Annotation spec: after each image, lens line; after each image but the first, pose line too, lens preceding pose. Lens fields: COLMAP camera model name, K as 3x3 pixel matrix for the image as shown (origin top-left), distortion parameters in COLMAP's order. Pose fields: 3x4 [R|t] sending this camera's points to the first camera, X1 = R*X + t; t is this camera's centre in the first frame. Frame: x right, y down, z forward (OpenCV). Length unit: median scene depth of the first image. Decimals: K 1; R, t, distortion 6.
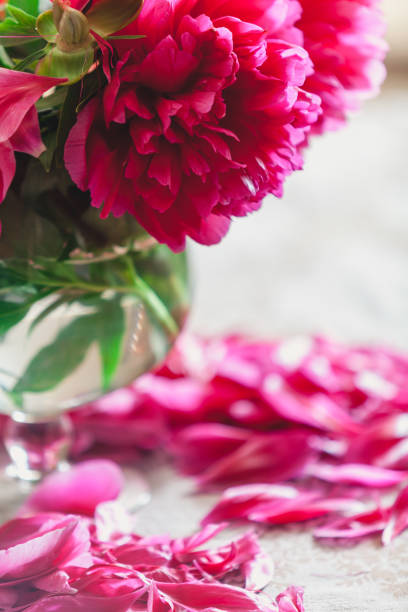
lens RADIAL K [[4011.3, 0, 204.6], [0, 4011.3, 307.6], [0, 0, 1]] dist [-0.030898, 0.000000]
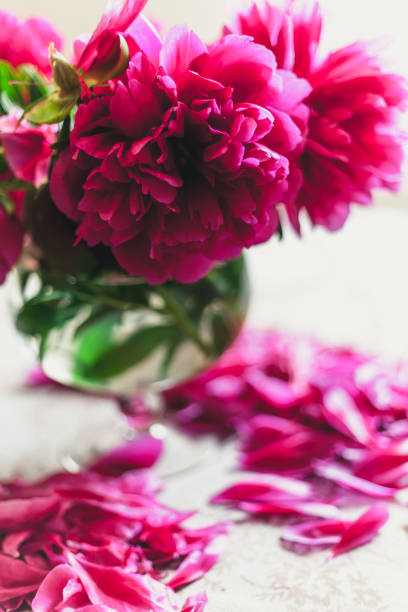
lens RADIAL K [[976.0, 0, 210.5], [0, 976.0, 310.3], [0, 0, 1]] dist [-0.083974, 0.000000]
pose [[0.889170, 0.141681, -0.435089, 0.133269], [-0.129329, 0.989901, 0.058046, -0.025138], [0.438920, 0.004657, 0.898514, 0.770505]]
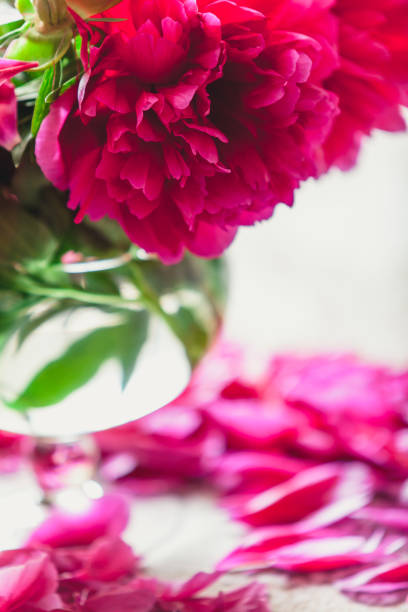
lens RADIAL K [[4011.3, 0, 201.9], [0, 4011.3, 302.1], [0, 0, 1]] dist [-0.030898, 0.000000]
pose [[0.982140, 0.050785, -0.181170, 0.164701], [-0.048410, 0.998674, 0.017509, -0.021506], [0.181819, -0.008426, 0.983296, 0.130674]]
